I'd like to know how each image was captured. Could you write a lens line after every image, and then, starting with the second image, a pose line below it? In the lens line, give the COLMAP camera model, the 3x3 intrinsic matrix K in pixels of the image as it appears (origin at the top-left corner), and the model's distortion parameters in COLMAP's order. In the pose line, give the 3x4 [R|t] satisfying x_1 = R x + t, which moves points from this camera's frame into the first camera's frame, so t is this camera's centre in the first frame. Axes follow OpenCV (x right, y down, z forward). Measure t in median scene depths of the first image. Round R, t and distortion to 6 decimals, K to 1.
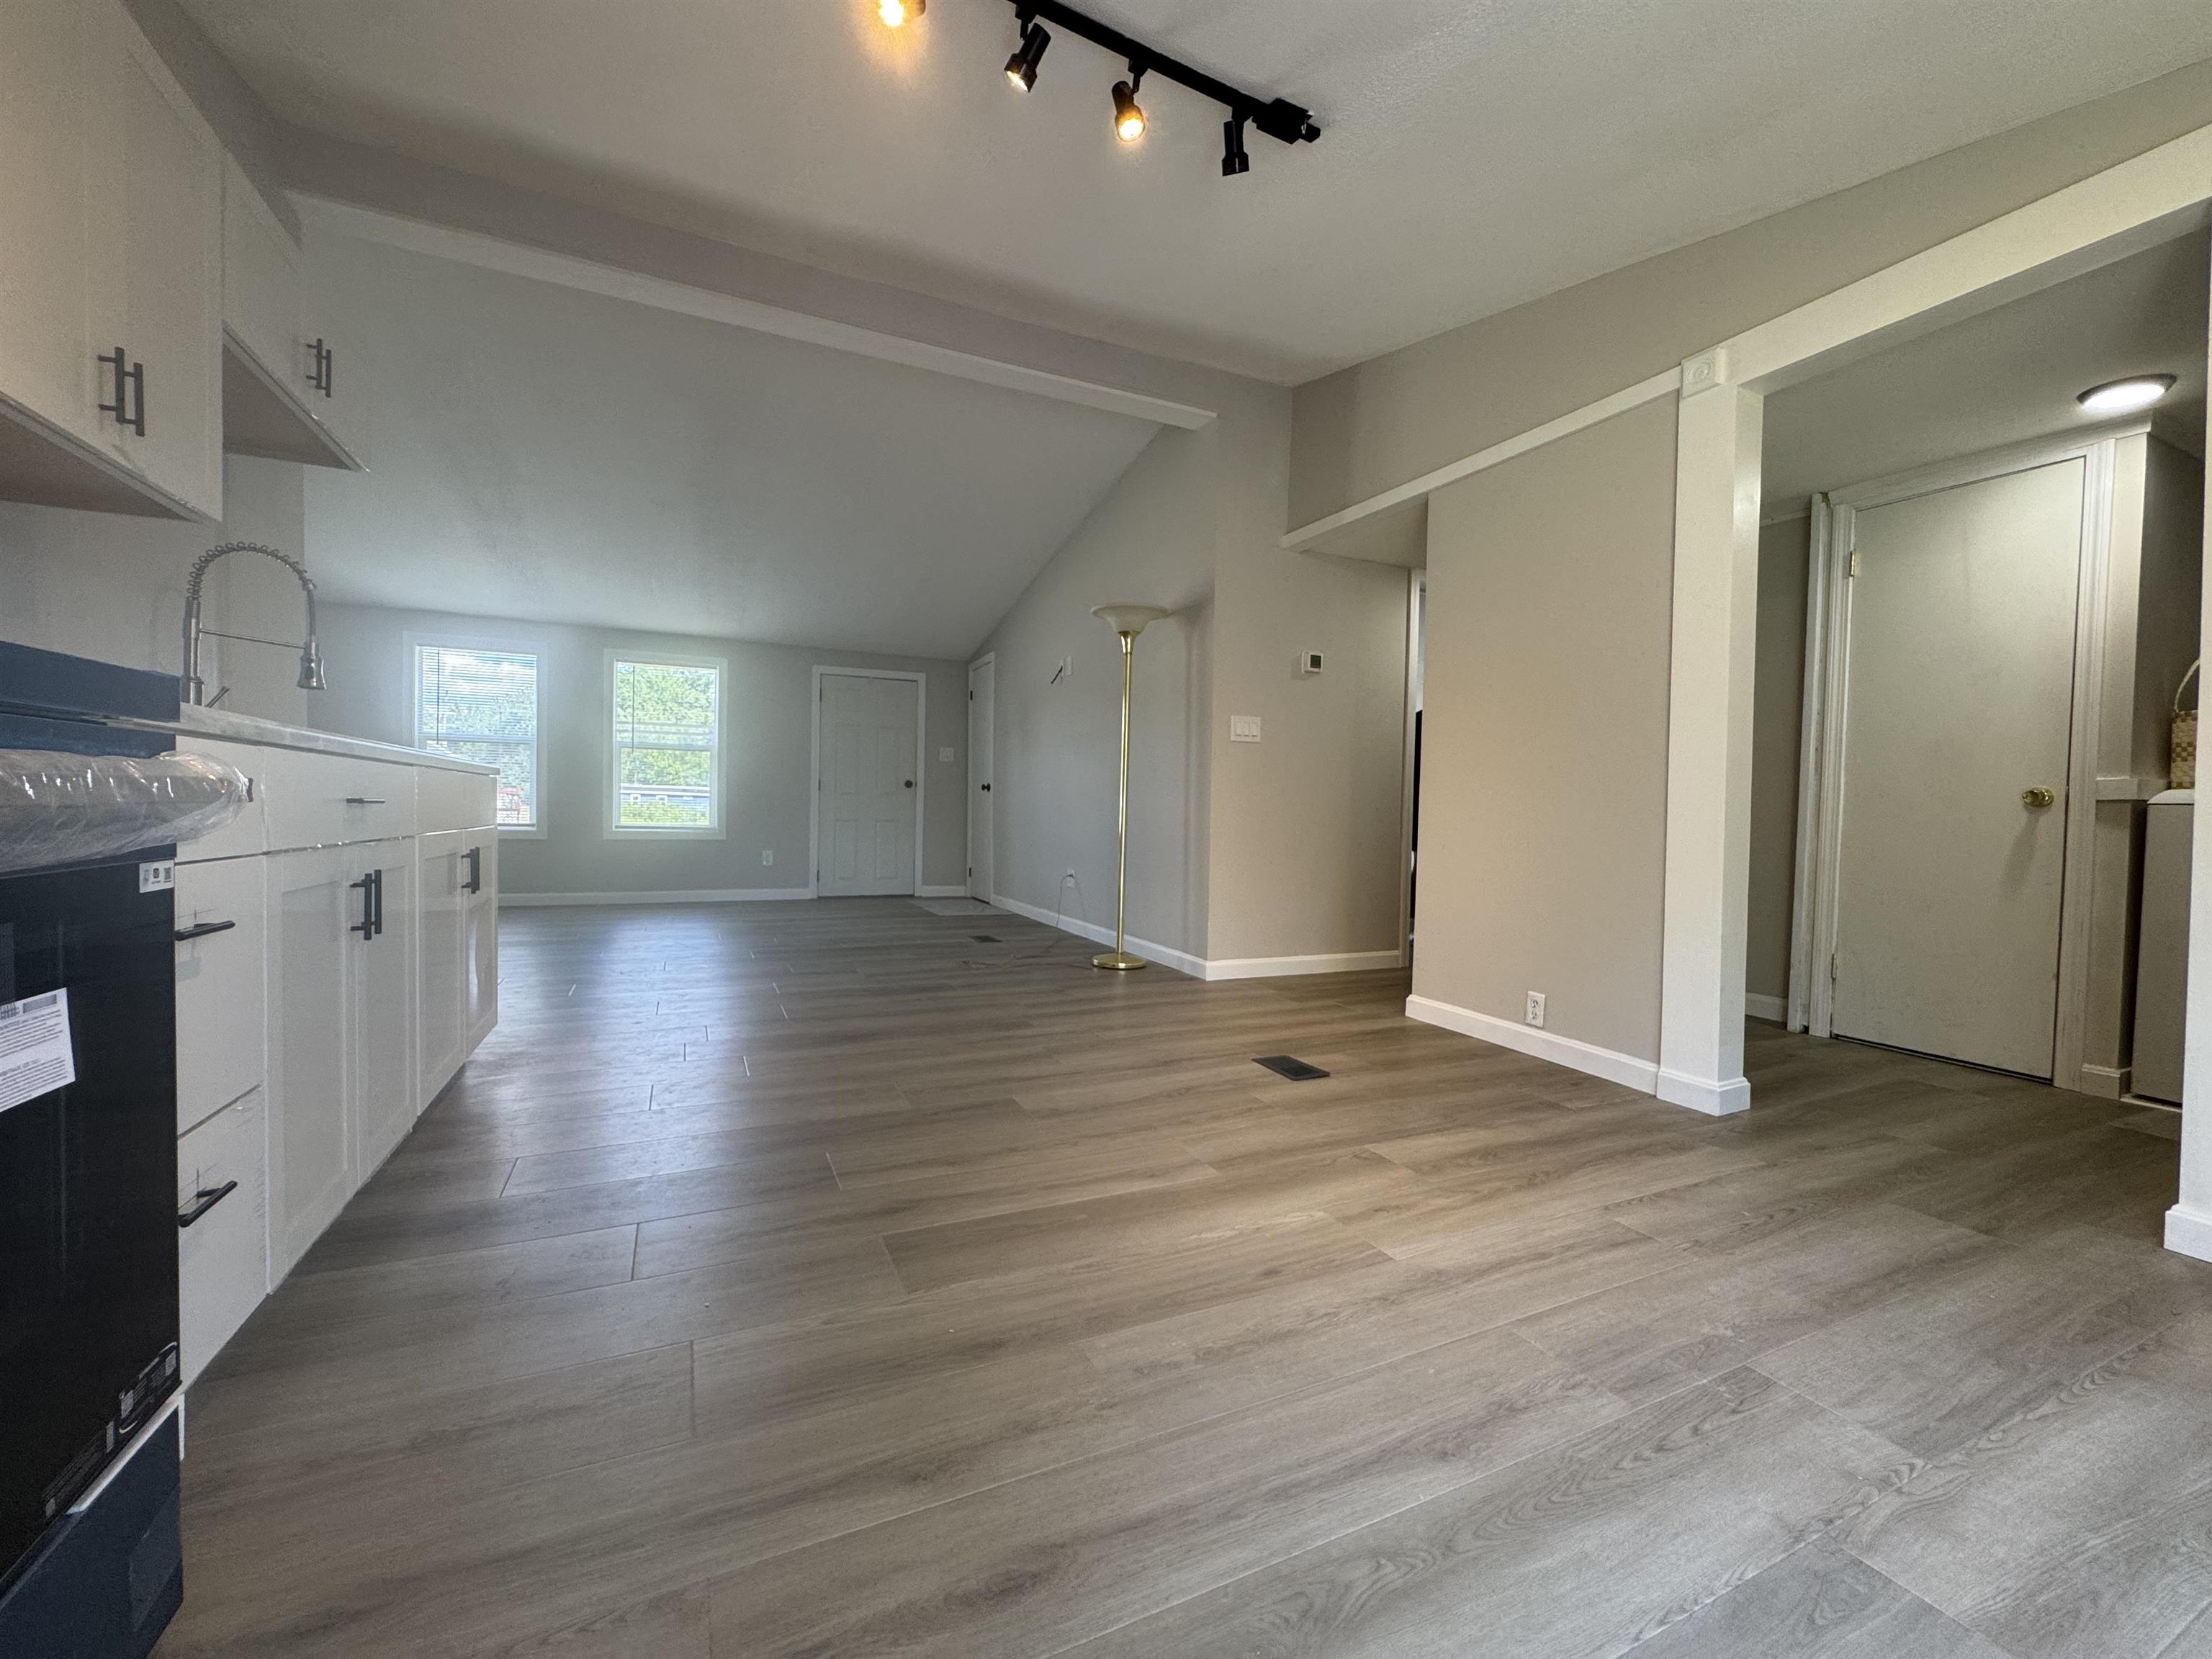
lens RADIAL K [[884.1, 0, 1105.9], [0, 884.1, 826.0], [0, 0, 1]] dist [-0.003382, -0.000026]
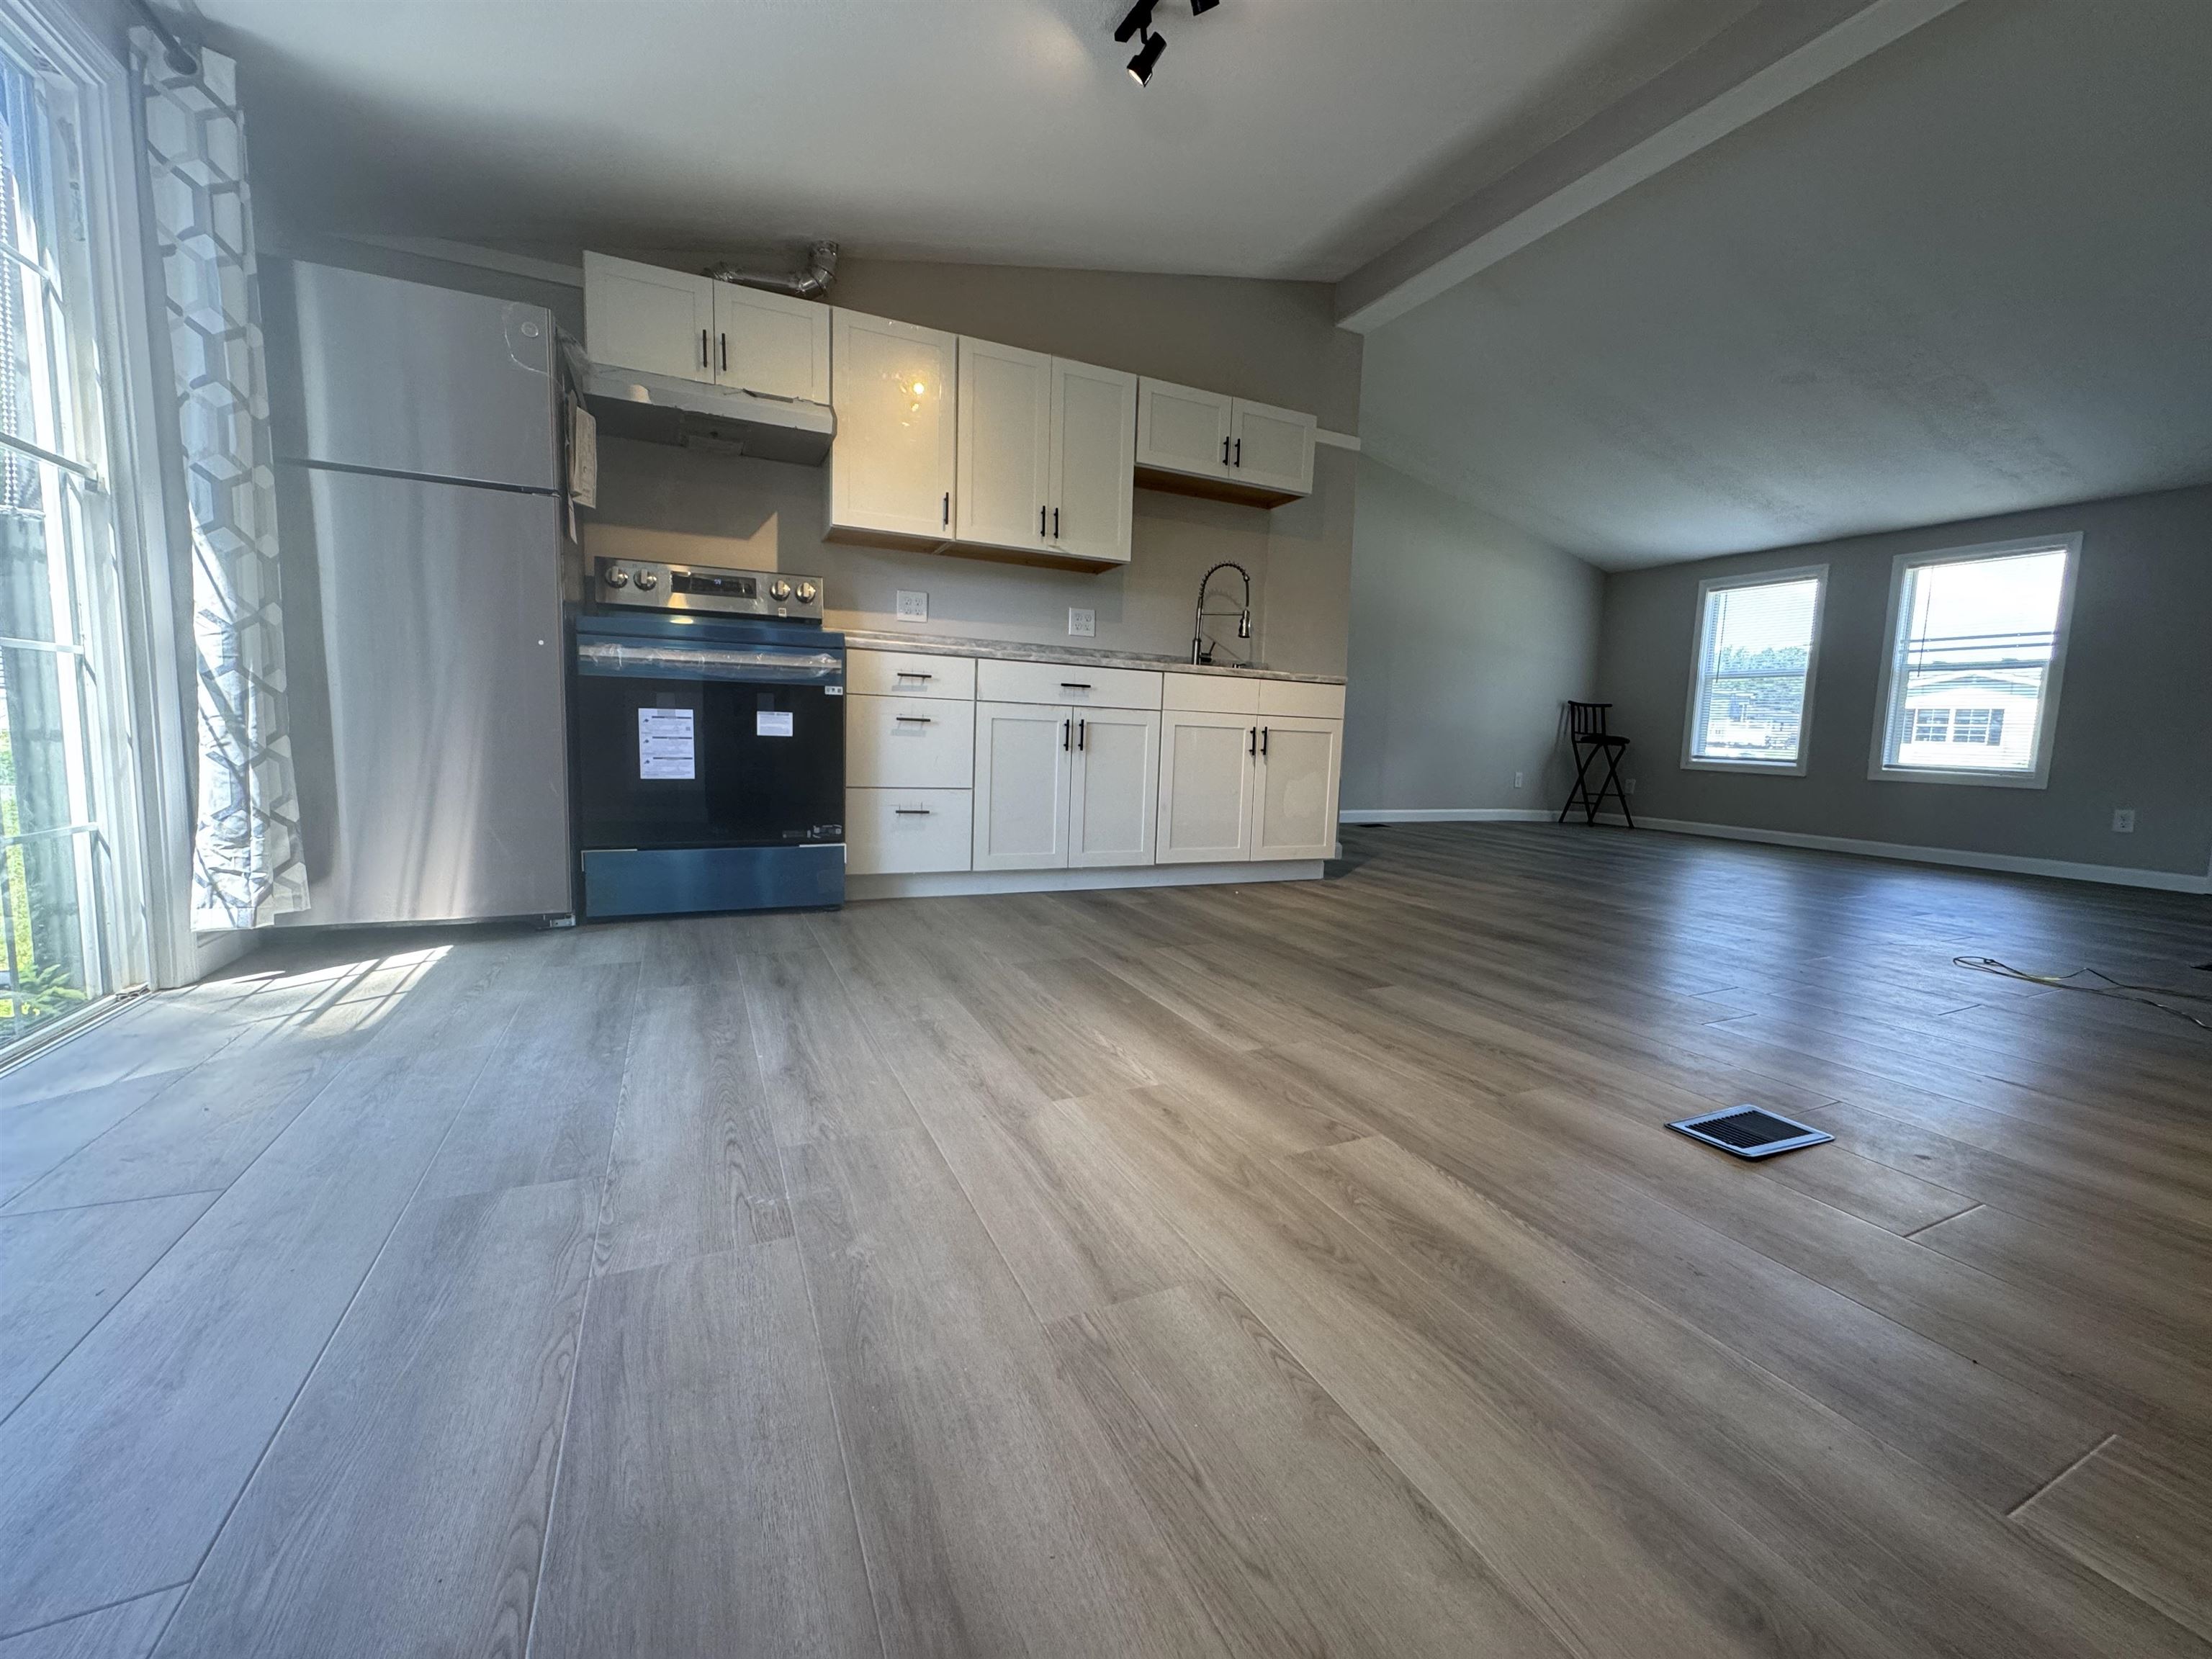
lens RADIAL K [[884.1, 0, 1105.9], [0, 884.1, 826.0], [0, 0, 1]] dist [-0.003382, -0.000026]
pose [[0.000383, 0.086177, -0.996280, 1.145448], [-0.056008, 0.994718, 0.086021, 0.105377], [0.998430, 0.055766, 0.005208, 0.954208]]
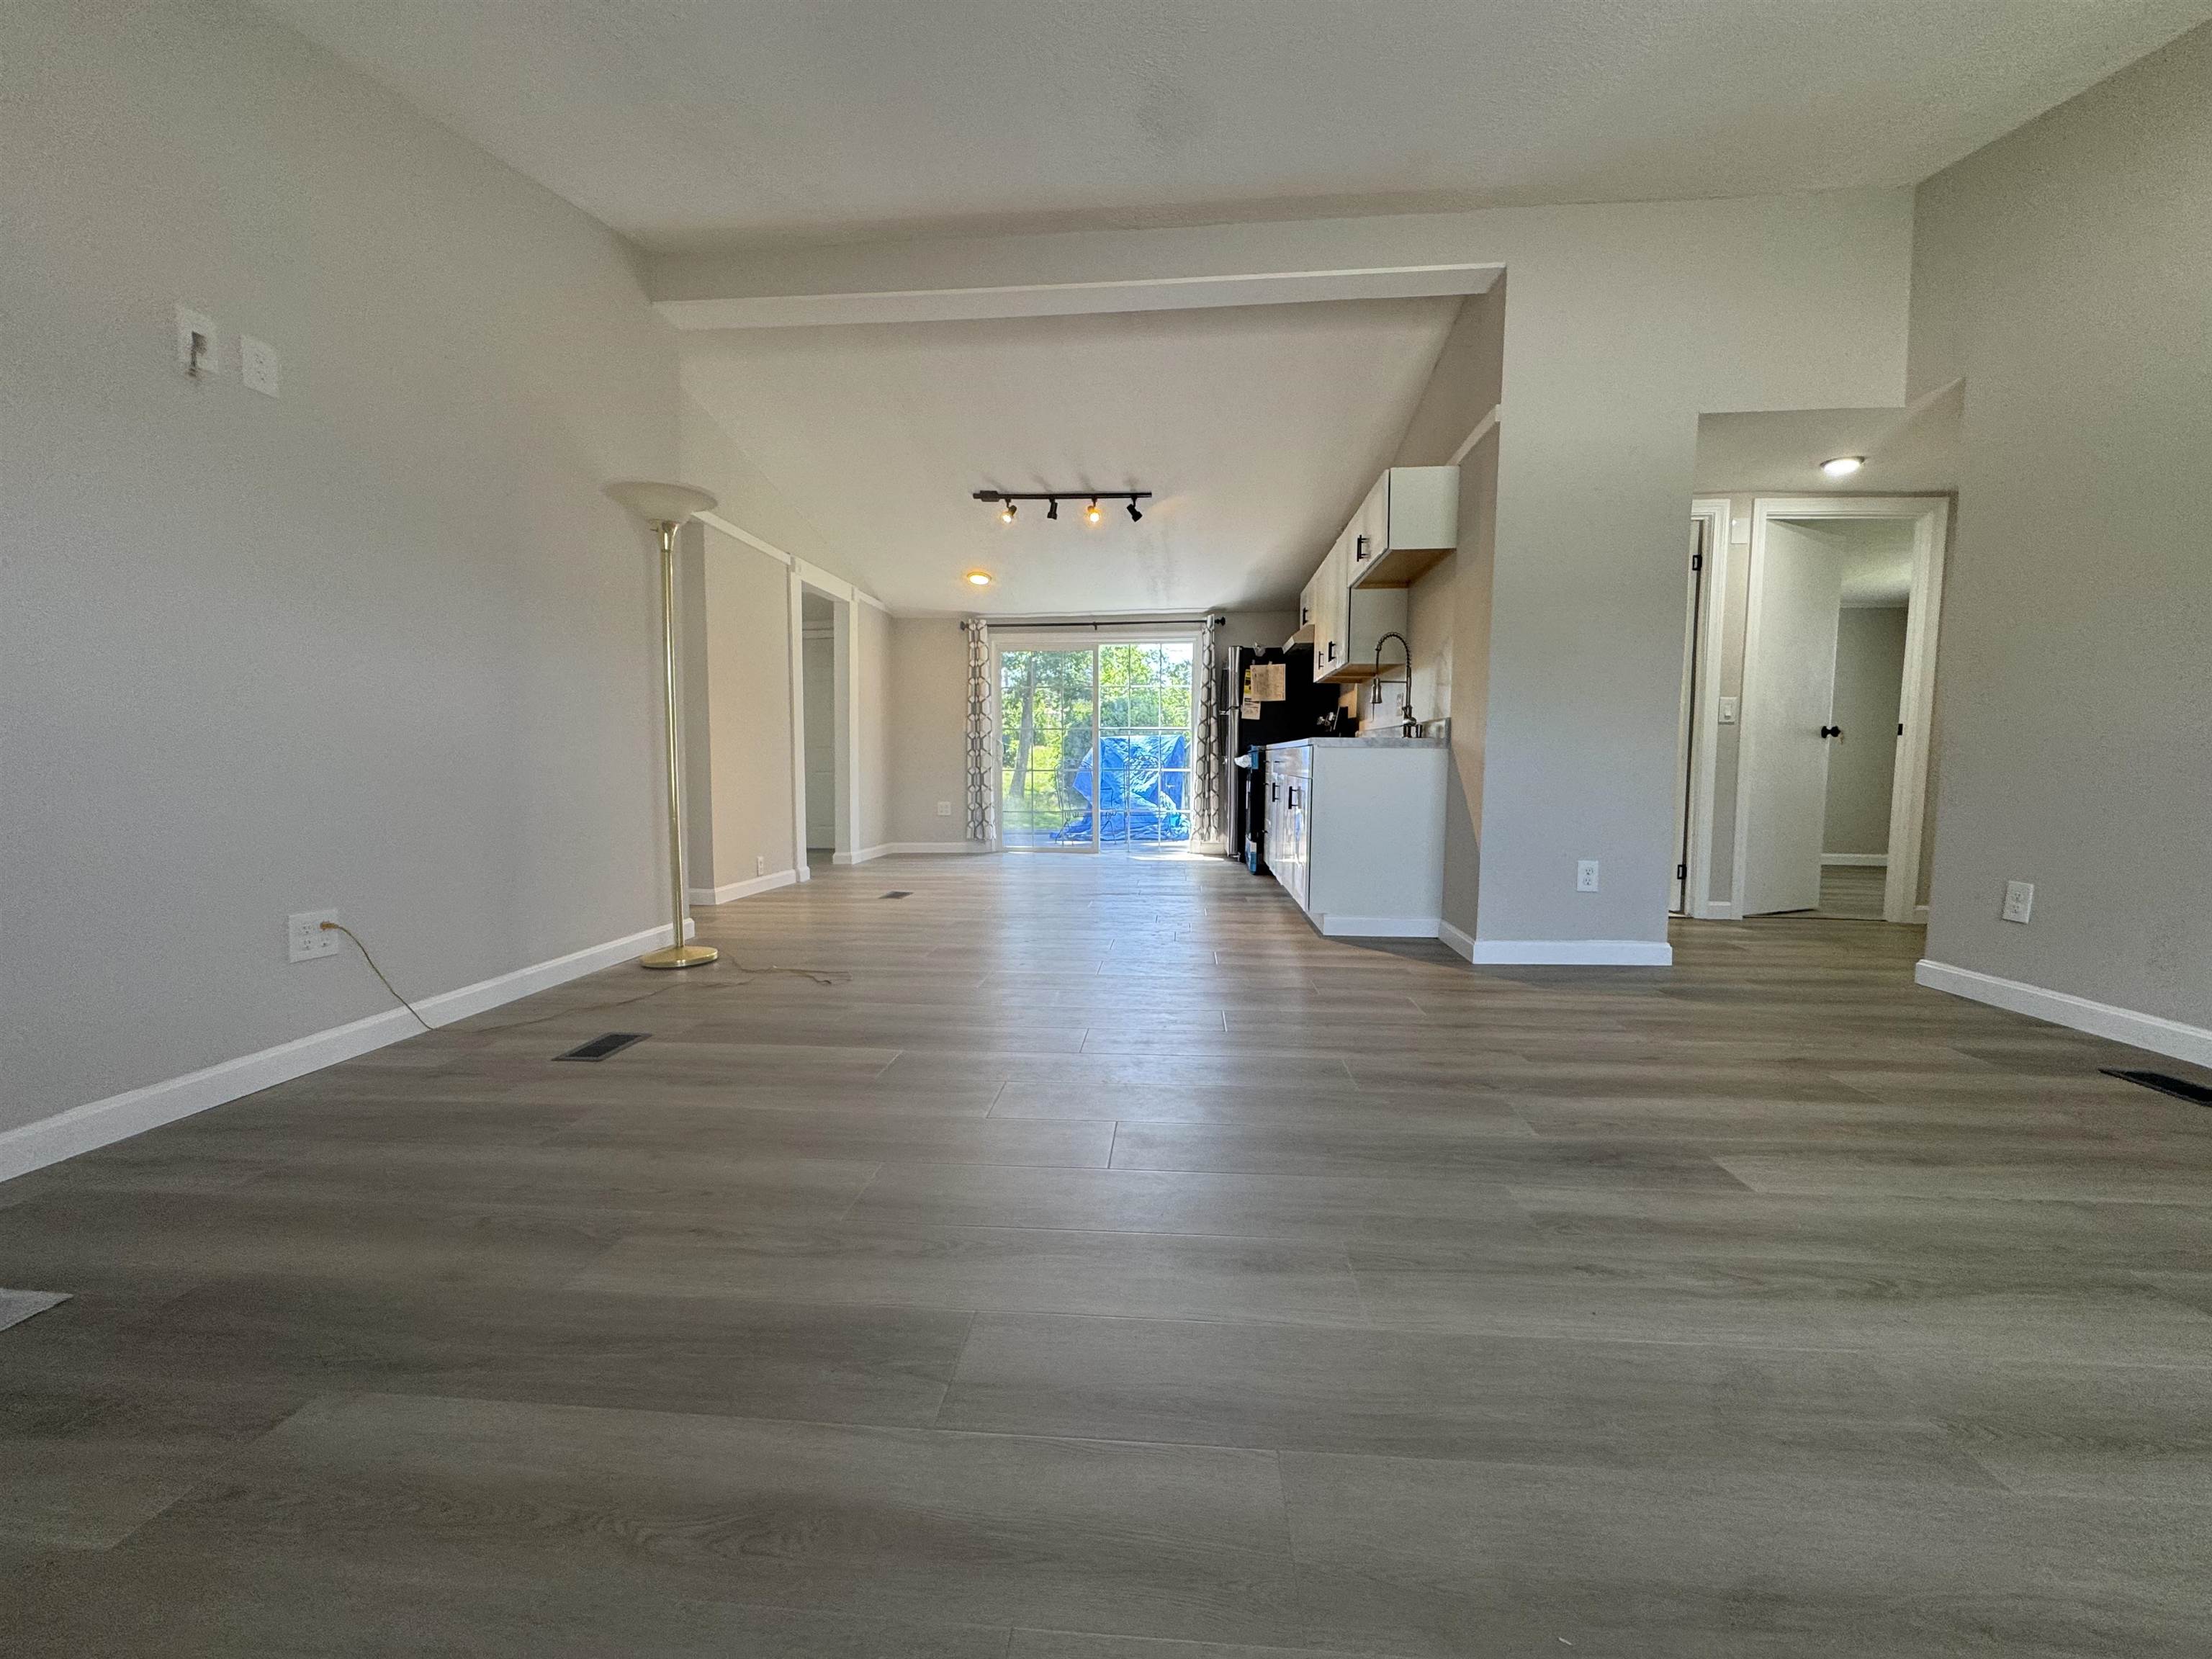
lens RADIAL K [[880.4, 0, 1106.0], [0, 880.4, 829.5], [0, 0, 1]] dist [-0.002592, -0.000099]
pose [[-0.863930, -0.064518, 0.499461, -1.759343], [-0.012716, 0.994238, 0.106436, -0.106340], [-0.503451, 0.085602, -0.859773, 3.769393]]
